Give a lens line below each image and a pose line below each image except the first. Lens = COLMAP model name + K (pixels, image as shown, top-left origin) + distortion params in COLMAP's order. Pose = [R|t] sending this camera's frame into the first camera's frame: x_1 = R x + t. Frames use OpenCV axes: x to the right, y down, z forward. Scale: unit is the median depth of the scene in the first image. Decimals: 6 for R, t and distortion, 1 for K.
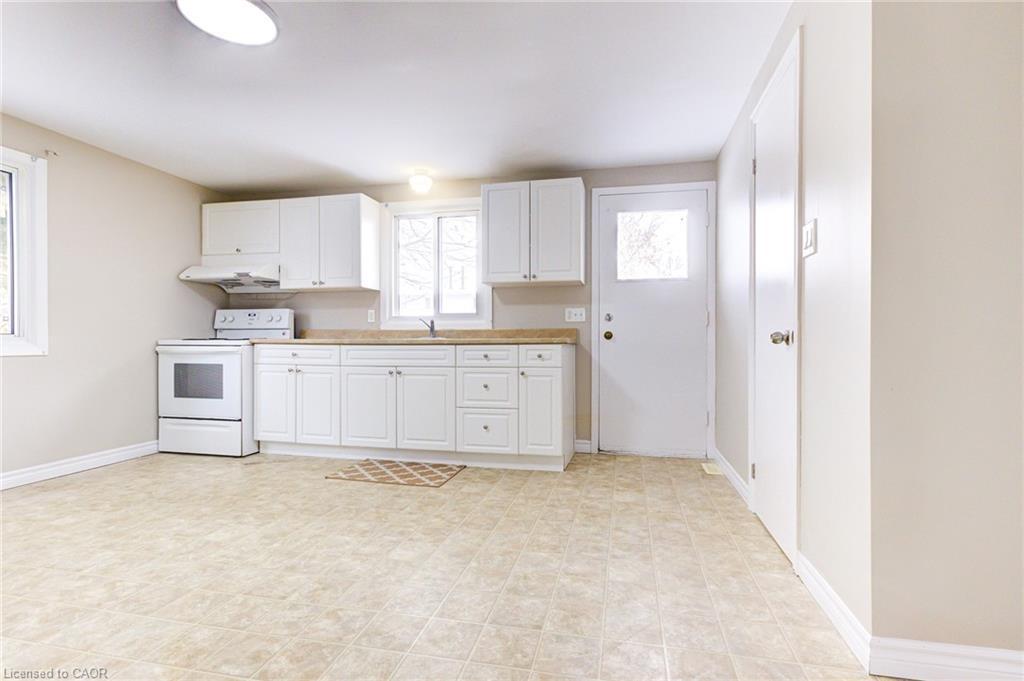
lens RADIAL K [[488.8, 0, 518.7], [0, 488.8, 340.4], [0, 0, 1]] dist [-0.002654, 0.000048]
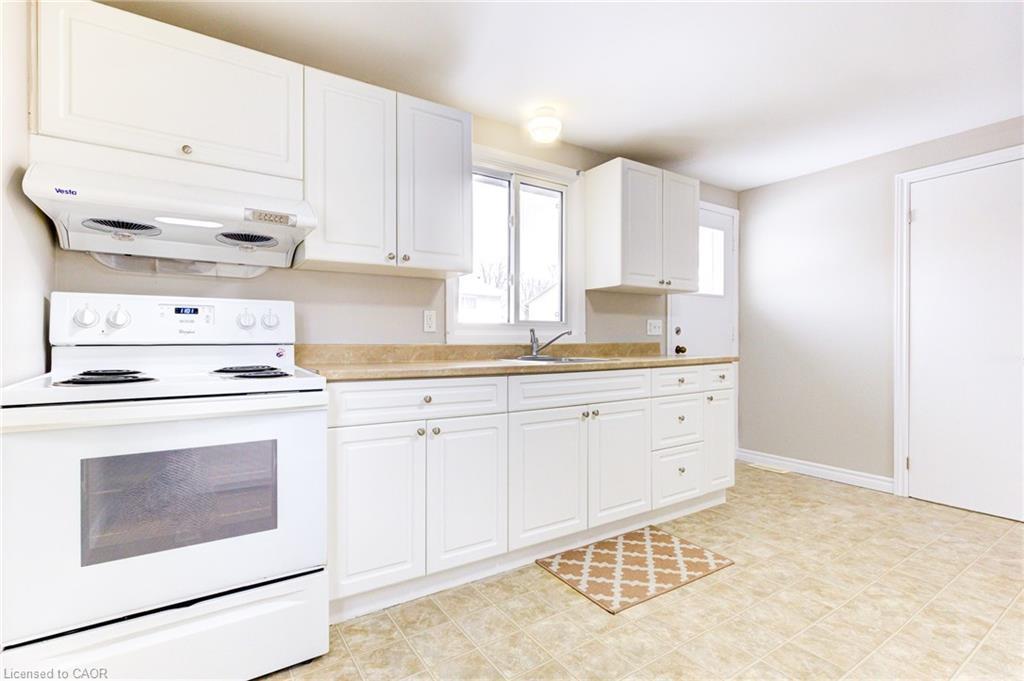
lens RADIAL K [[488.7, 0, 486.1], [0, 488.7, 340.8], [0, 0, 1]] dist [0.001084, 0.000329]
pose [[0.697674, -0.003619, 0.716406, -0.748827], [0.001190, 0.999992, 0.003893, -0.031062], [-0.716415, -0.001863, 0.697672, 0.589267]]
